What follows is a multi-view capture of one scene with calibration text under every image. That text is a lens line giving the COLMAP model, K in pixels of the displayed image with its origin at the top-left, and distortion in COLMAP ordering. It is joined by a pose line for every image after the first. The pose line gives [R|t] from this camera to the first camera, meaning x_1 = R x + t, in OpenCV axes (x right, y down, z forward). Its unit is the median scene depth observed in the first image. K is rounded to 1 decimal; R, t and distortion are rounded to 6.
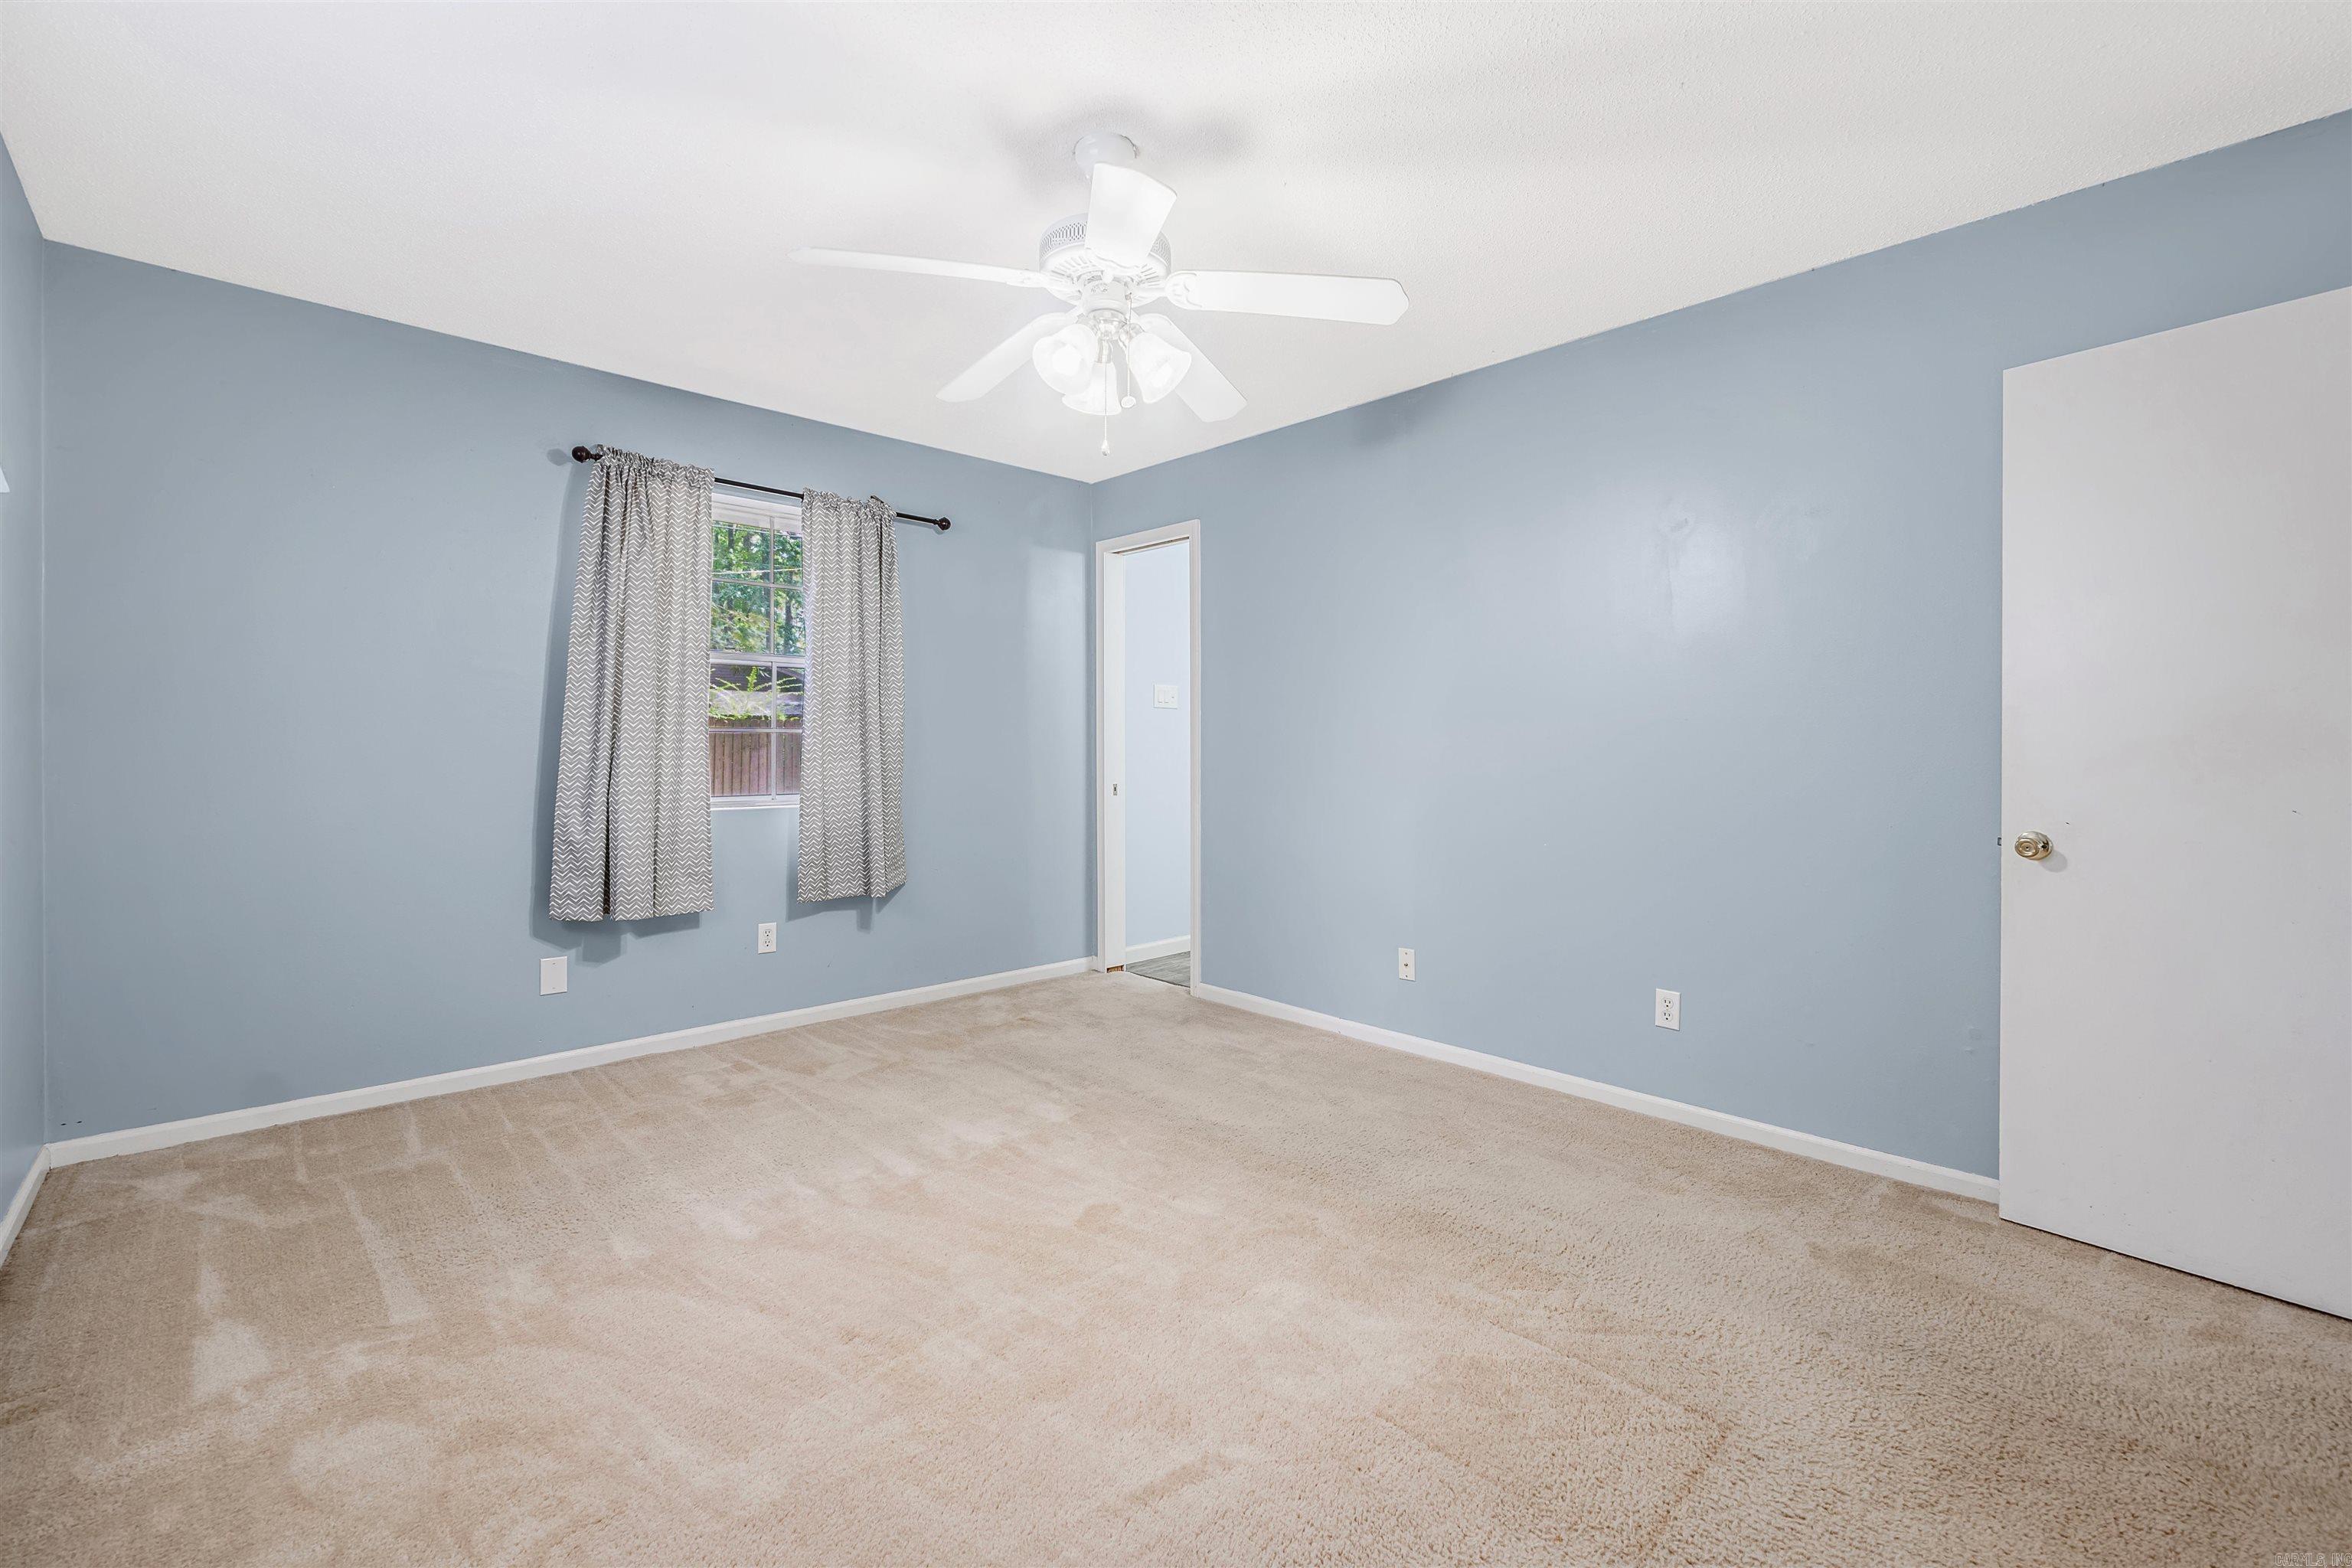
lens RADIAL K [[981.7, 0, 1188.6], [0, 981.7, 751.7], [0, 0, 1]] dist [-0.004196, -0.000433]
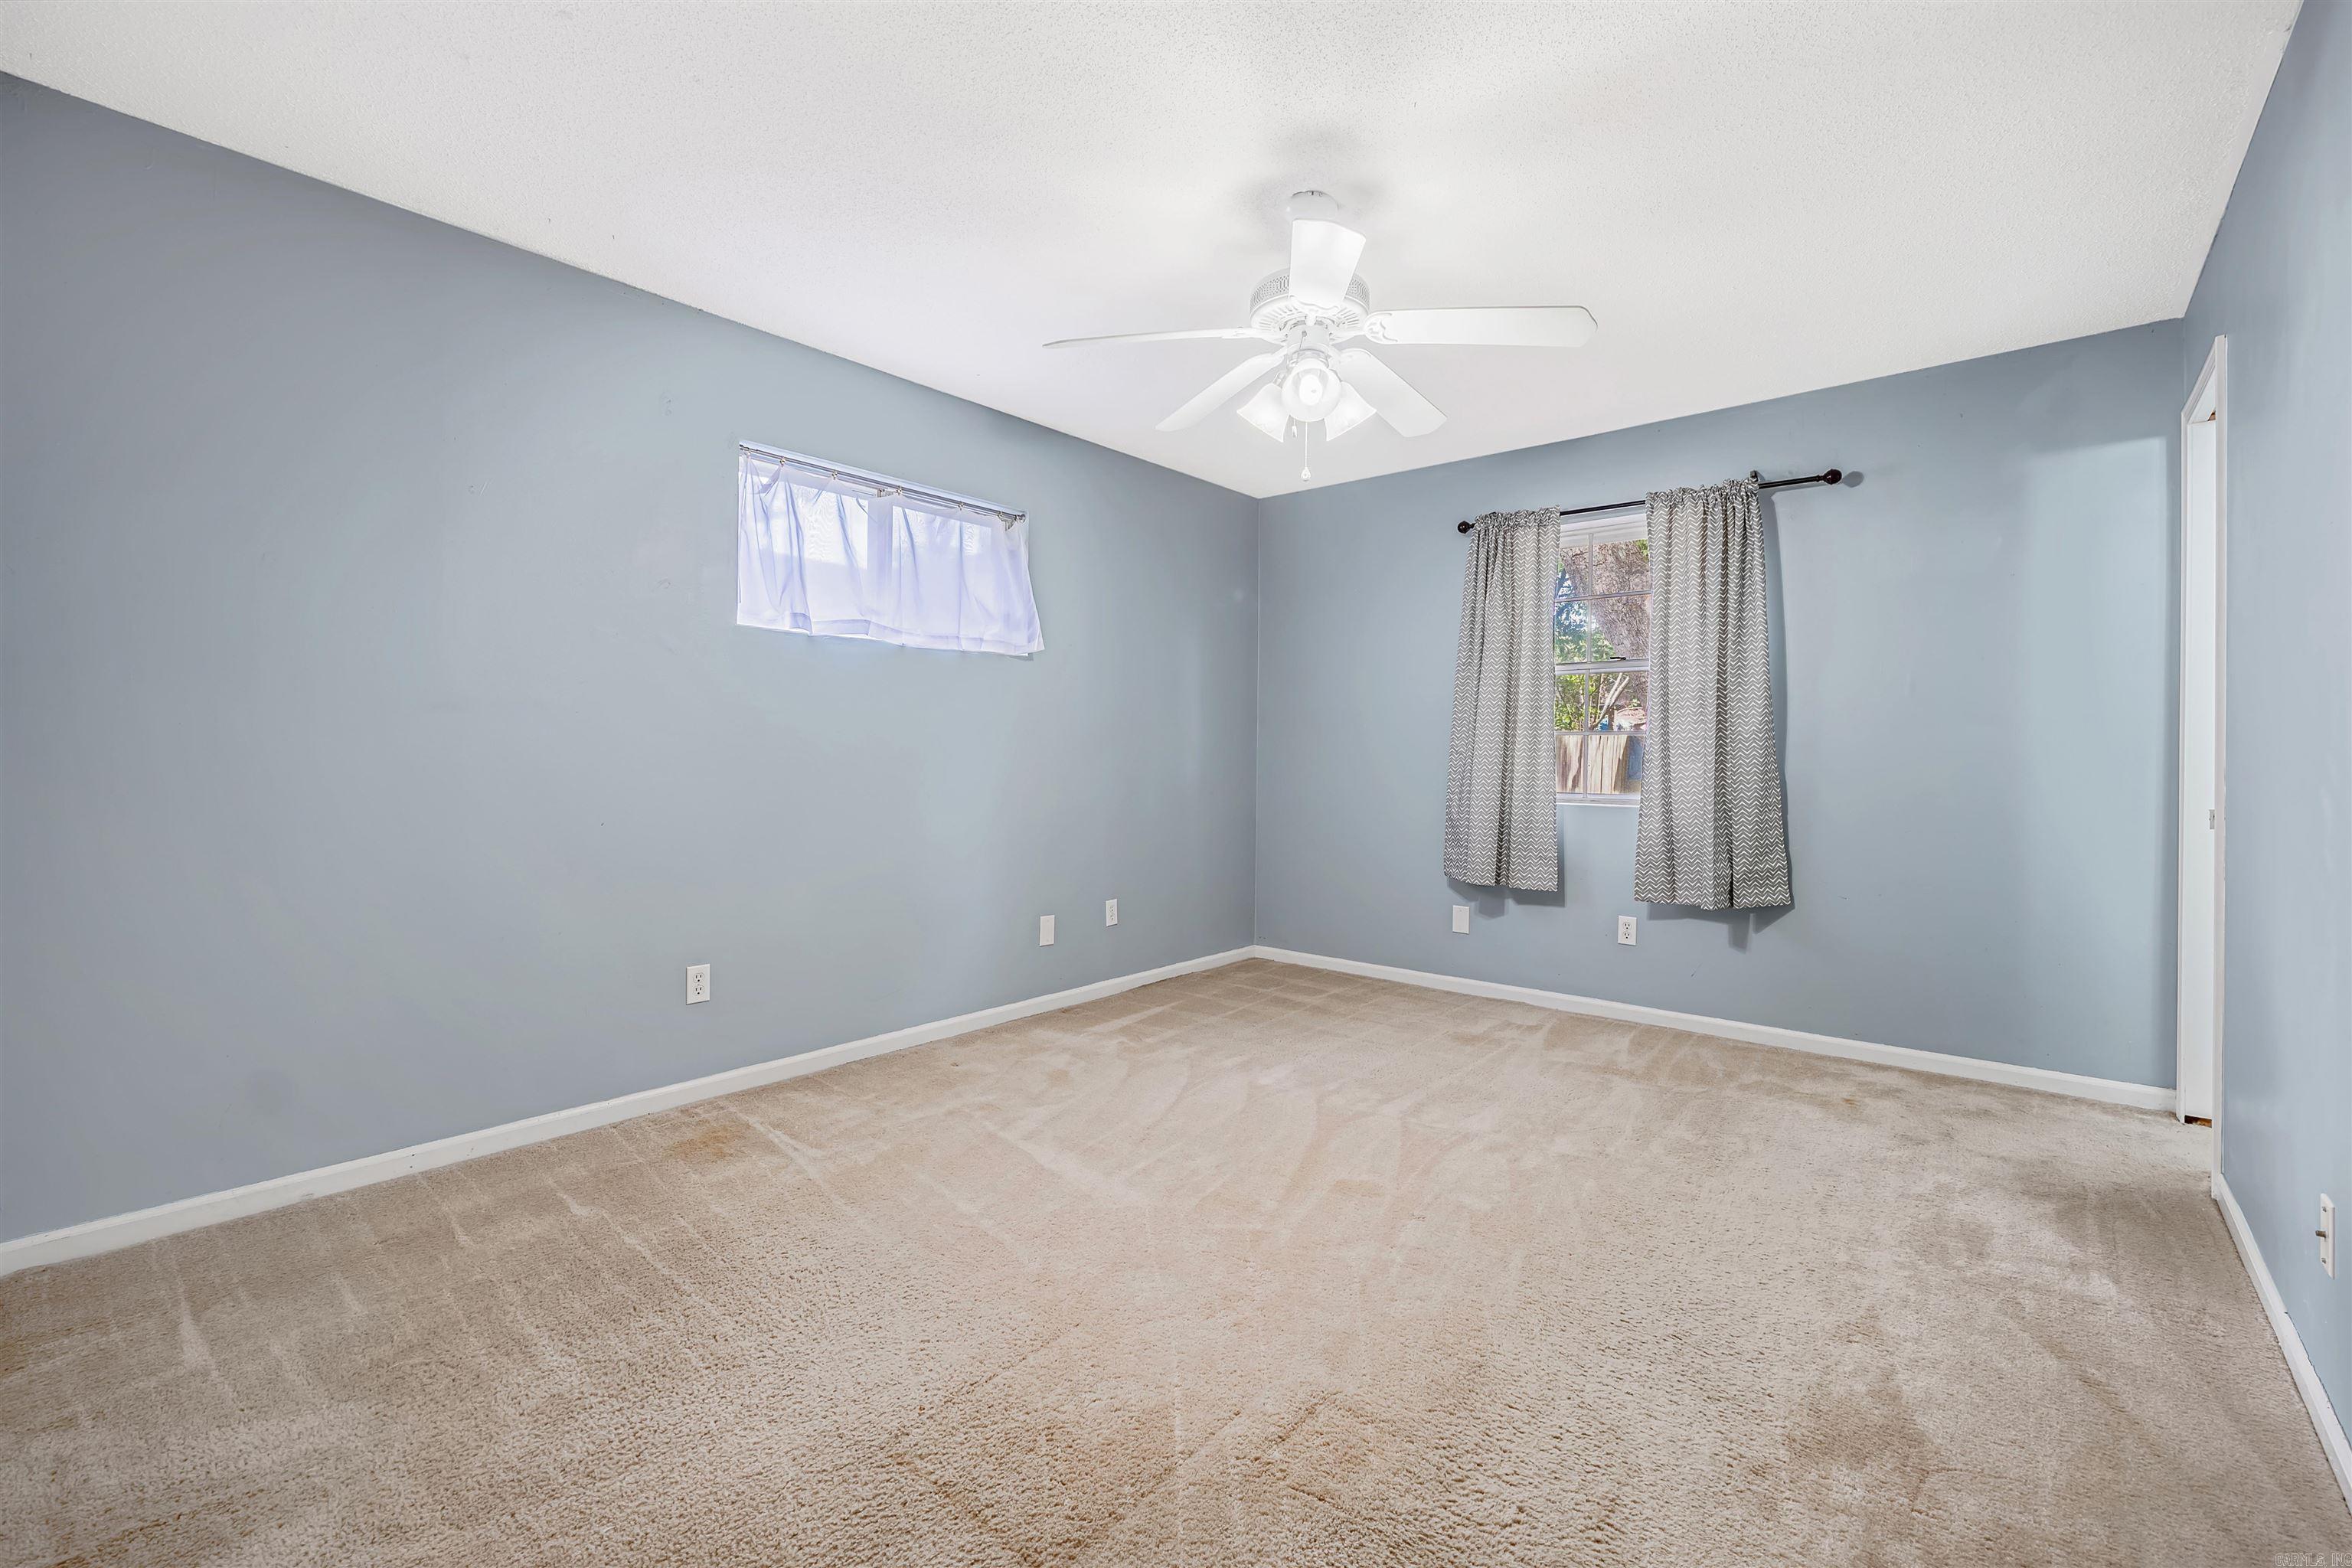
lens RADIAL K [[981.7, 0, 1188.6], [0, 981.7, 751.7], [0, 0, 1]] dist [-0.004196, -0.000433]
pose [[0.119059, -0.000706, -0.992887, 0.627227], [-0.005478, 0.999984, -0.001368, 0.002992], [0.992872, 0.005602, 0.119054, 0.460156]]
